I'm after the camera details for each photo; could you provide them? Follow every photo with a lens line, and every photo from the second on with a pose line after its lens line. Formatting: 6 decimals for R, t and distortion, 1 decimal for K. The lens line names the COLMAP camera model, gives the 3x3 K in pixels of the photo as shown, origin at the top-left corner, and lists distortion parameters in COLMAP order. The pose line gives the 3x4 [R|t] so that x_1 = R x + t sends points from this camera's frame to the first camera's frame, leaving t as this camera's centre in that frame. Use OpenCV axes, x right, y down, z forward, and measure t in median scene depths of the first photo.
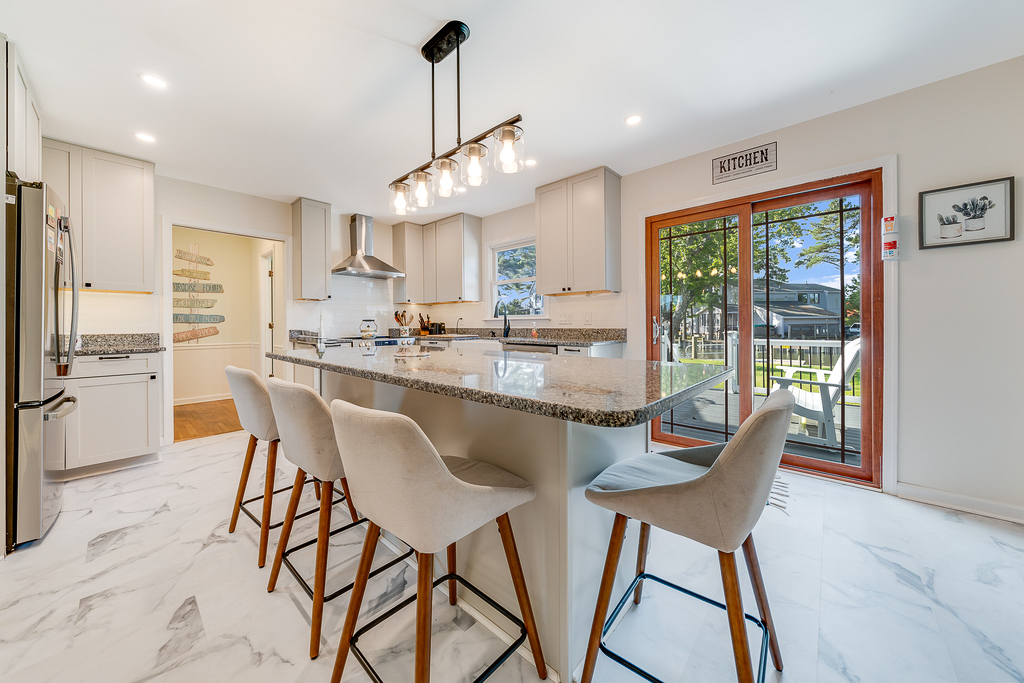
lens RADIAL K [[392.0, 0, 518.9], [0, 392.0, 325.4], [0, 0, 1]] dist [-0.000257, -0.000095]
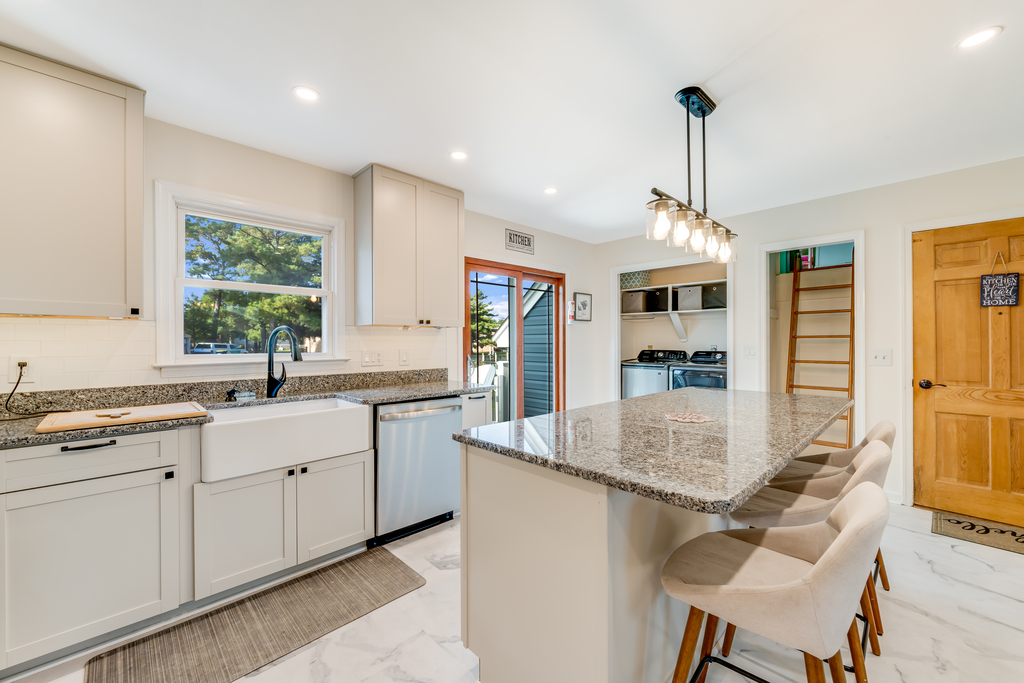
lens RADIAL K [[412.2, 0, 512.0], [0, 412.2, 341.5], [0, 0, 1]] dist [-0.000425, 0.000011]
pose [[0.021905, 0.003533, 0.999754, -0.792585], [0.001820, 0.999992, -0.003574, -0.056937], [-0.999758, 0.001898, 0.021898, 0.920487]]
